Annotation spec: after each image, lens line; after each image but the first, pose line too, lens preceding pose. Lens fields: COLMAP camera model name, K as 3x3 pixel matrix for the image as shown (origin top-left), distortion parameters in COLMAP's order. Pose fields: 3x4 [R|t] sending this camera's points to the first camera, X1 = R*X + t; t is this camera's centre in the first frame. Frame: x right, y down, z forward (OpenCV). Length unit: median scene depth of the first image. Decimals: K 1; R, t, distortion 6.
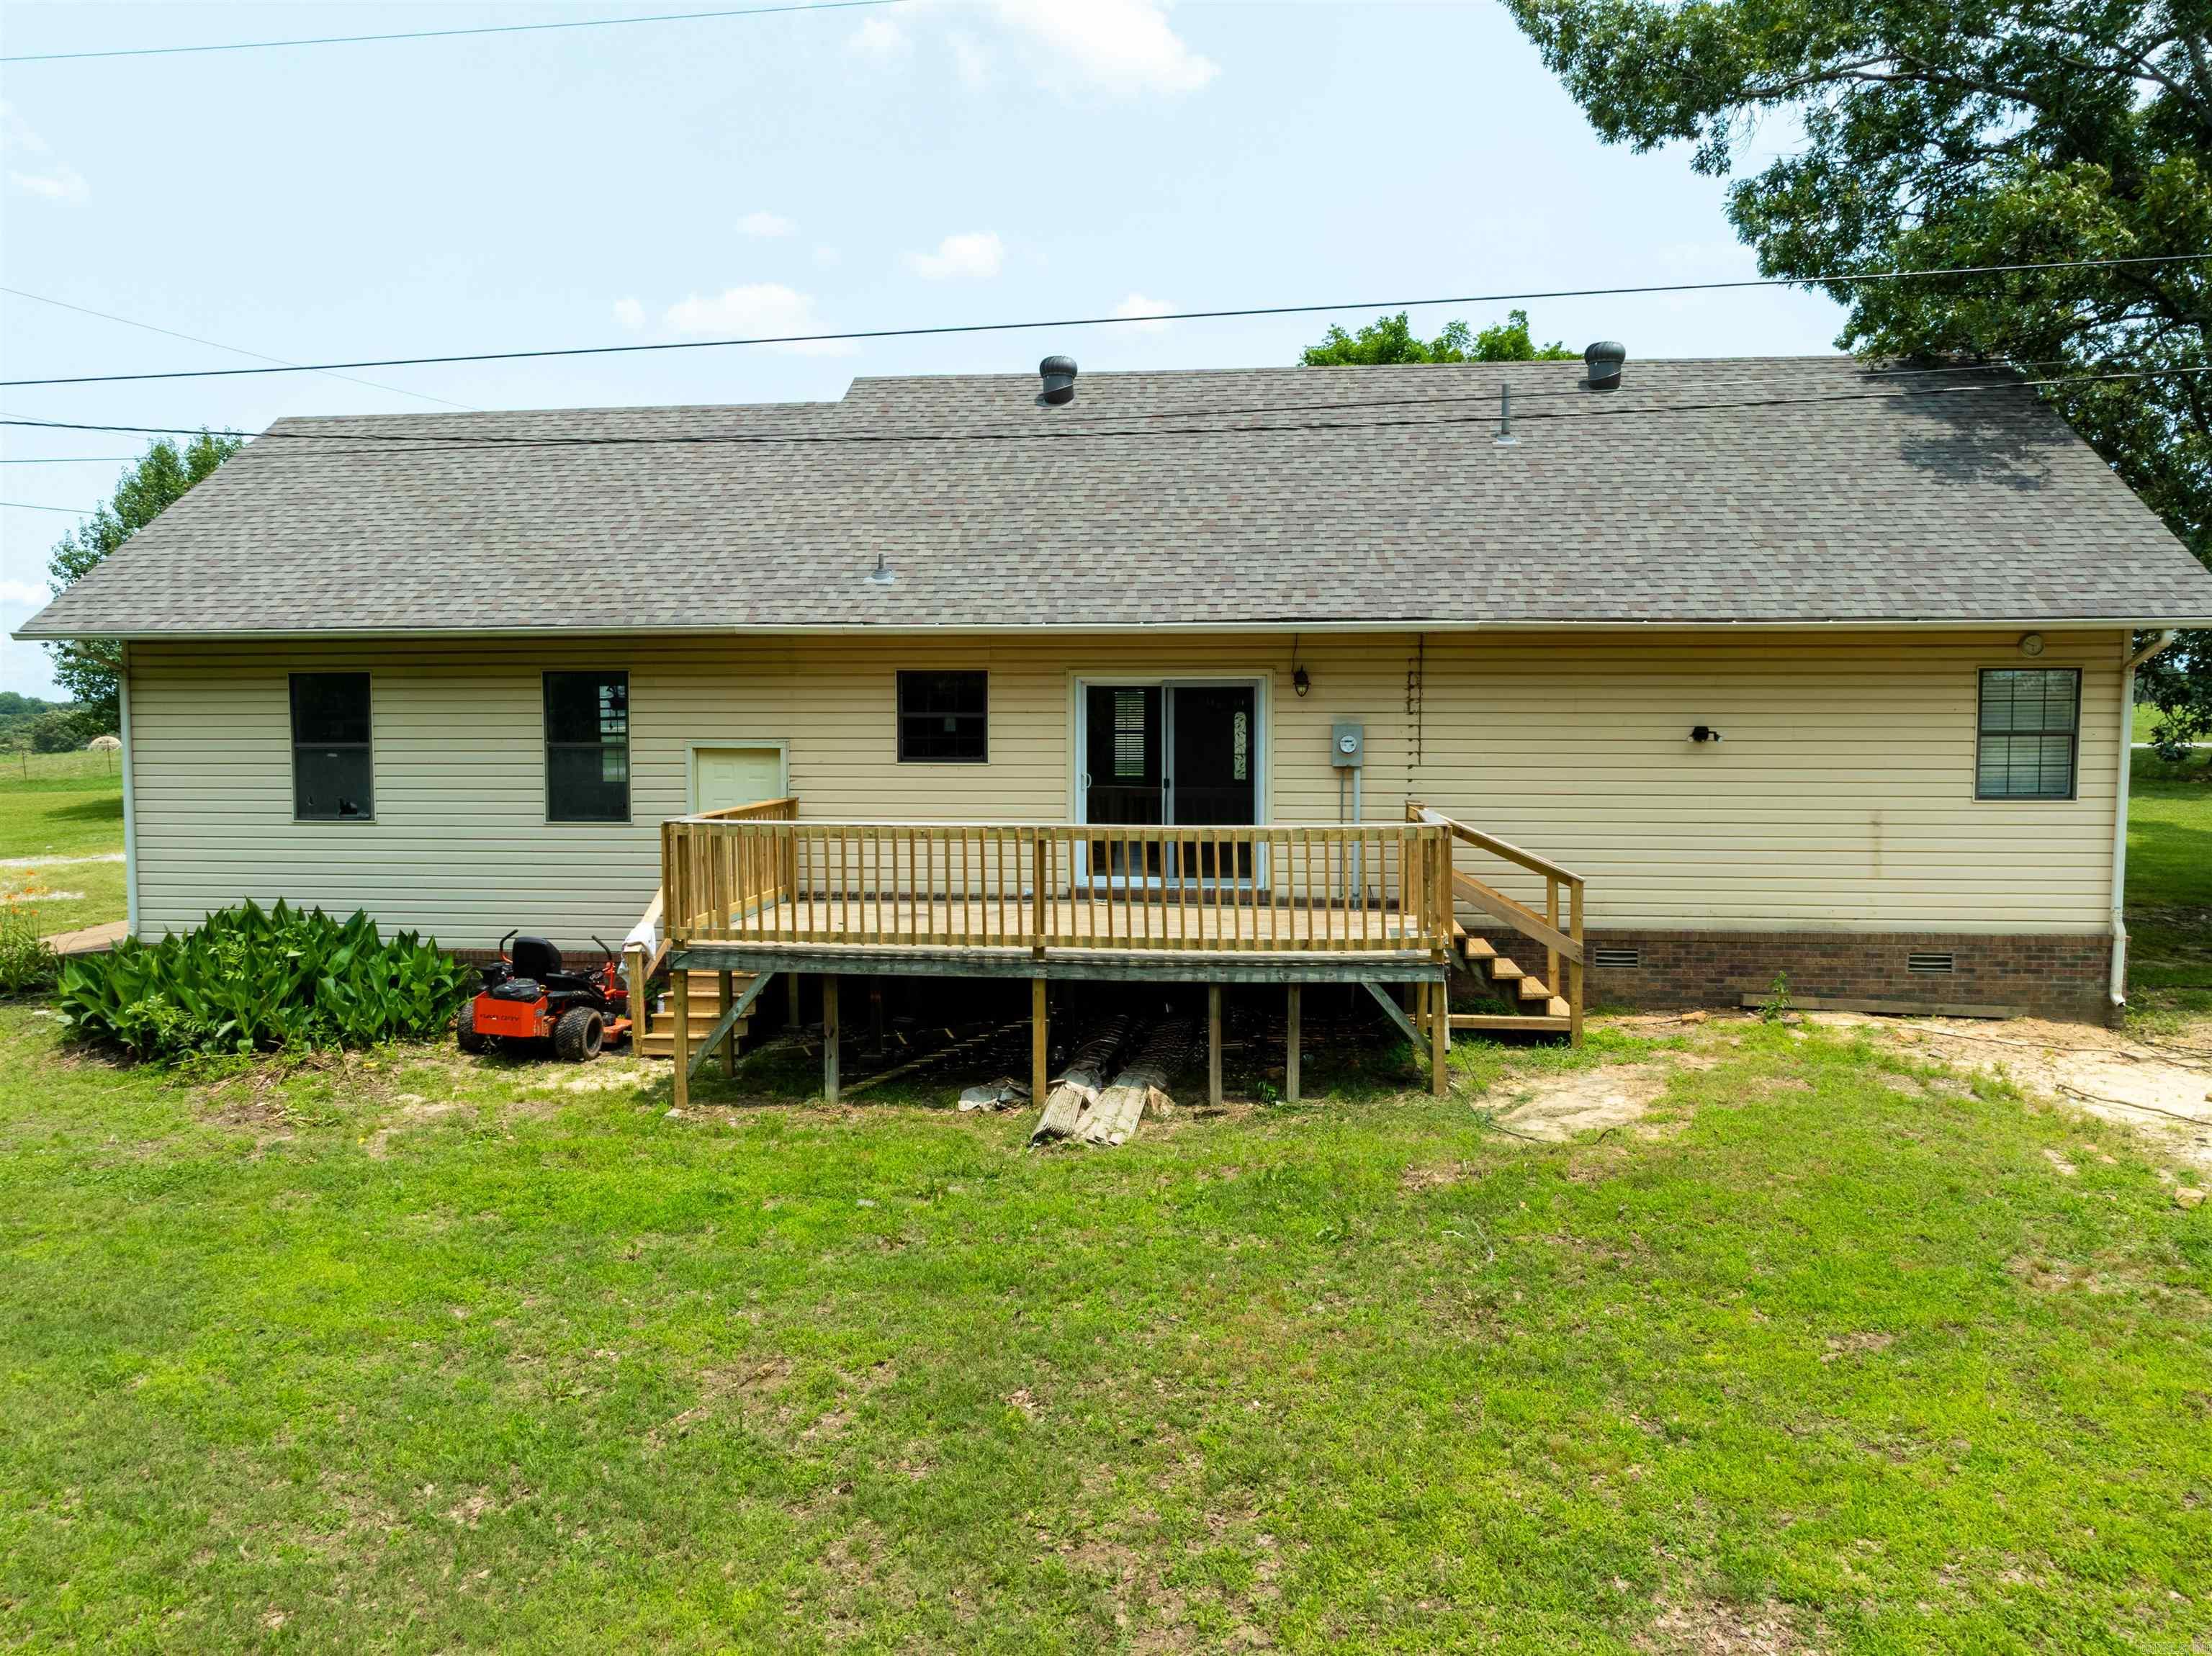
lens RADIAL K [[1540.2, 0, 1093.6], [0, 1540.2, 825.0], [0, 0, 1]] dist [-0.030362, 0.008837]
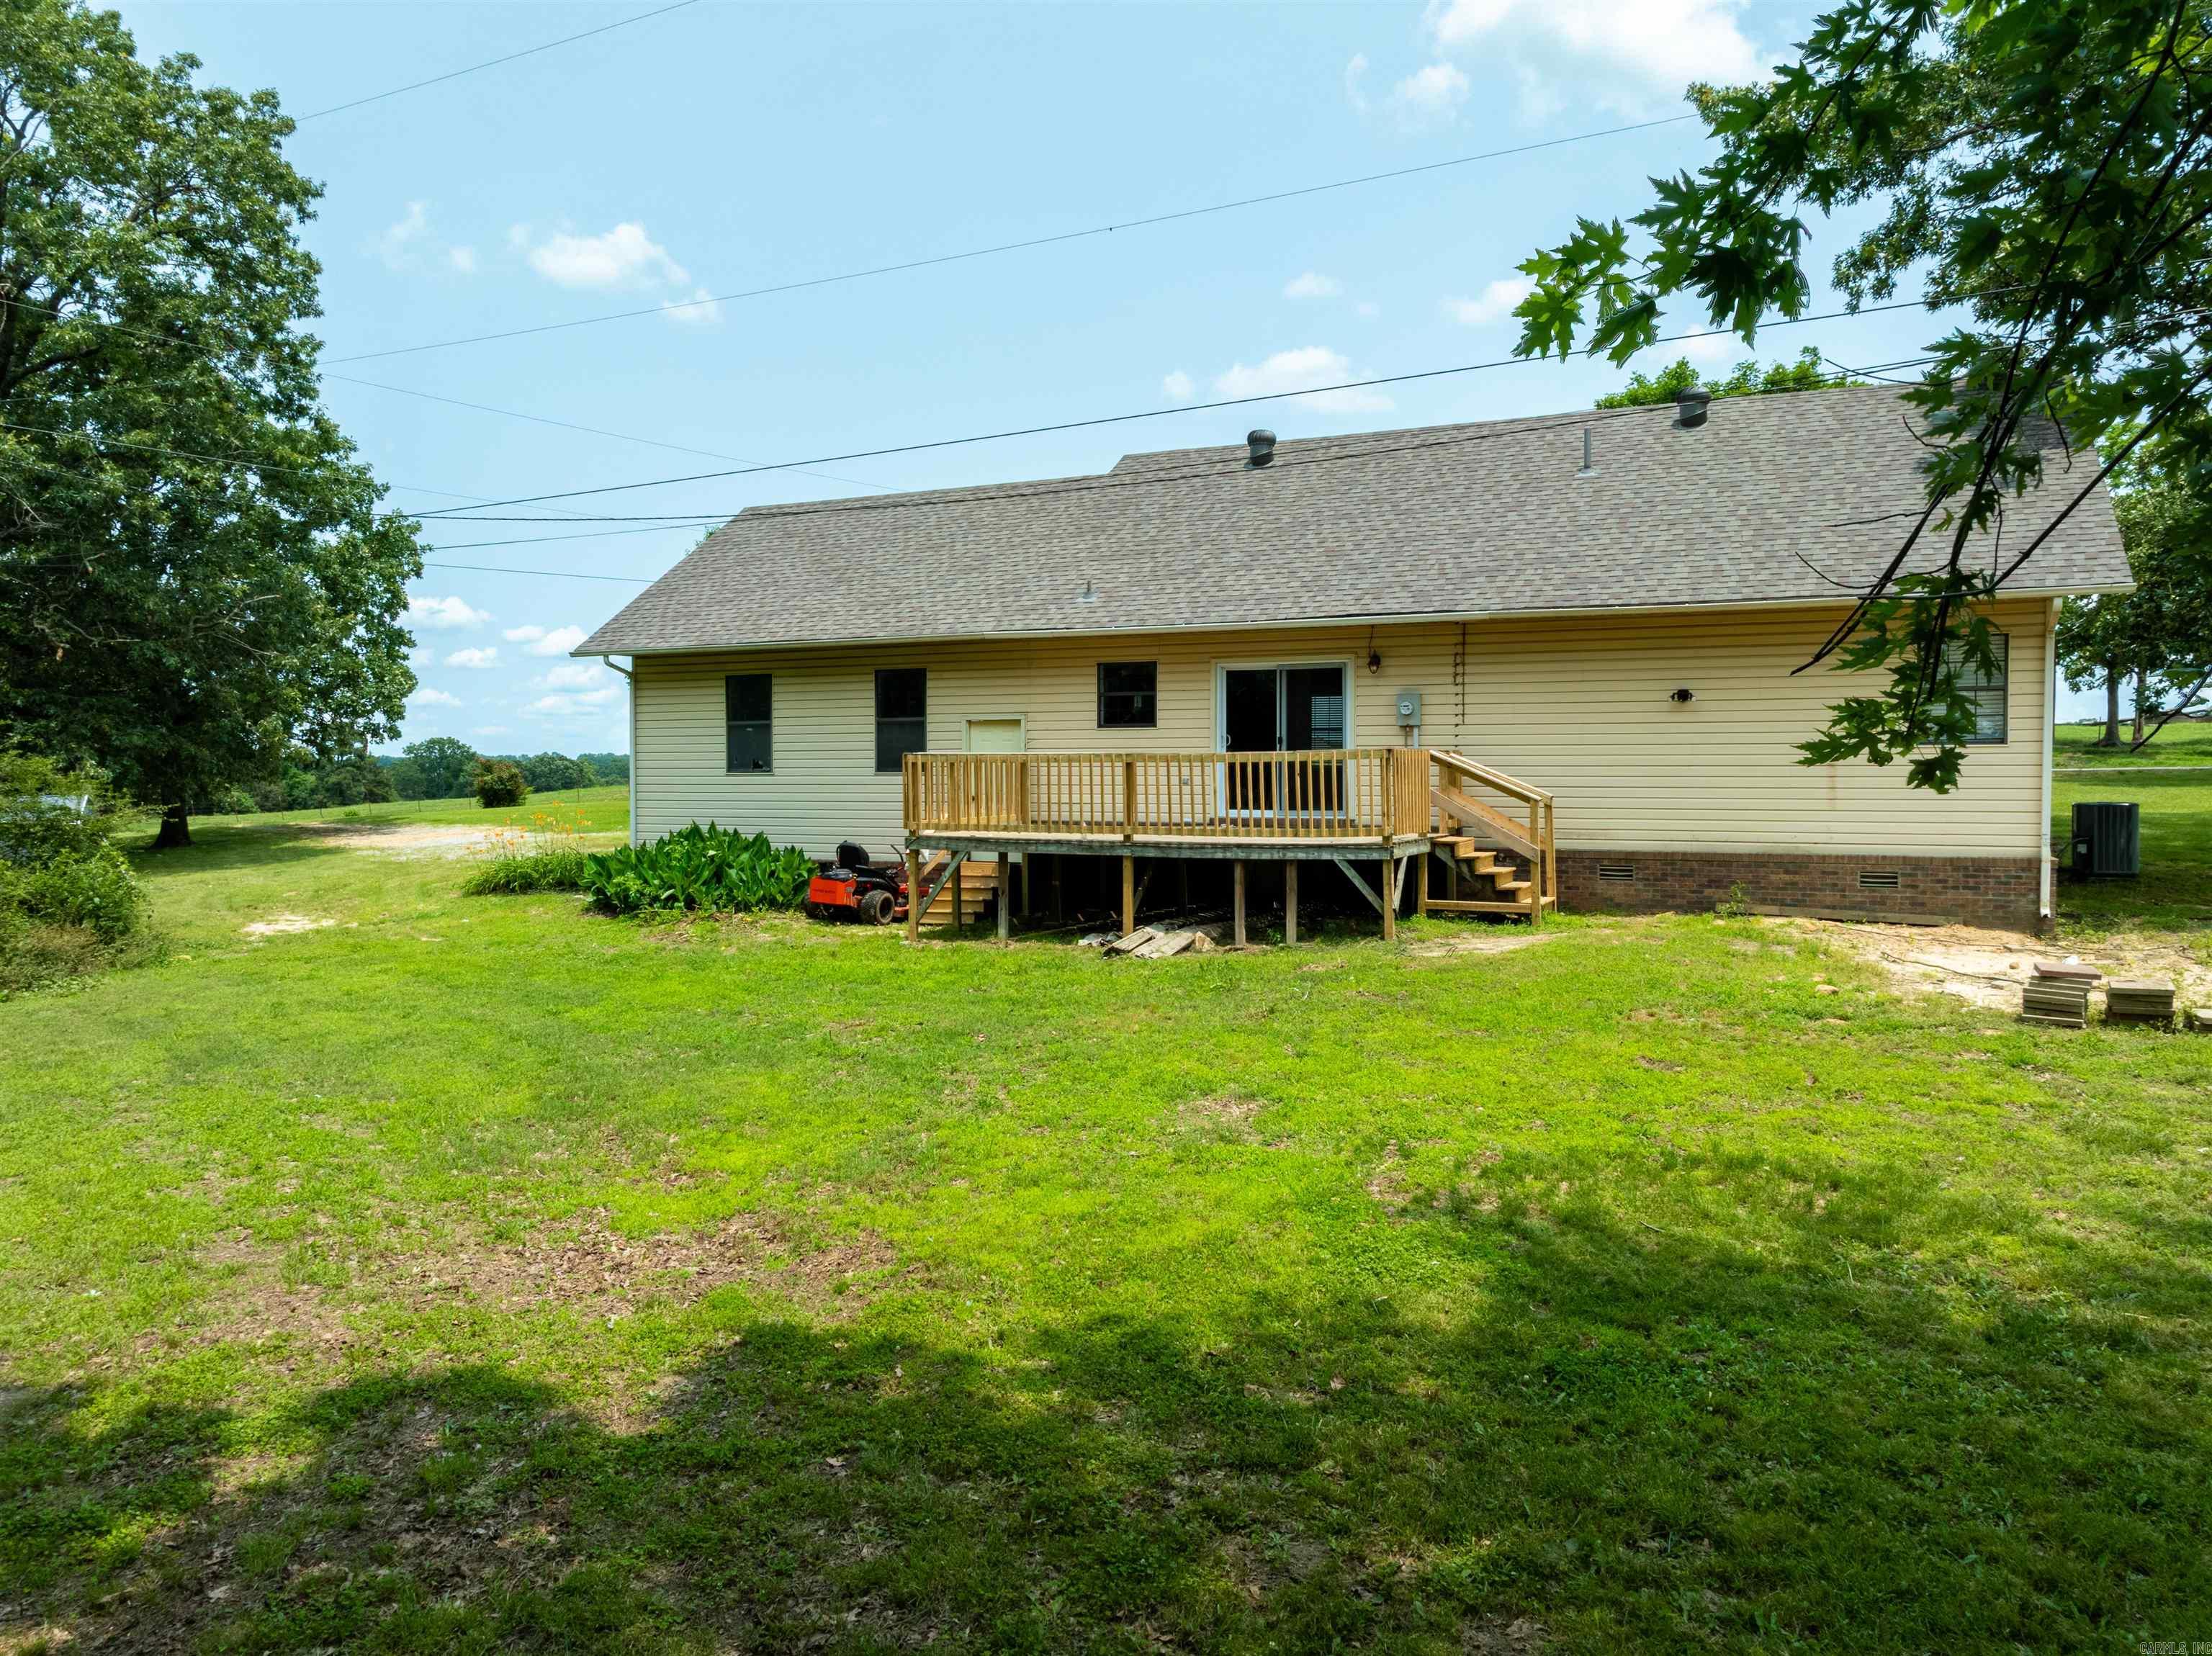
lens RADIAL K [[1540.2, 0, 1117.4], [0, 1540.2, 825.9], [0, 0, 1]] dist [-0.030362, 0.008837]
pose [[0.948252, 0.010420, -0.317346, 0.354816], [-0.022000, 0.999216, -0.032927, 0.099483], [0.316754, 0.038205, 0.947738, -0.340365]]
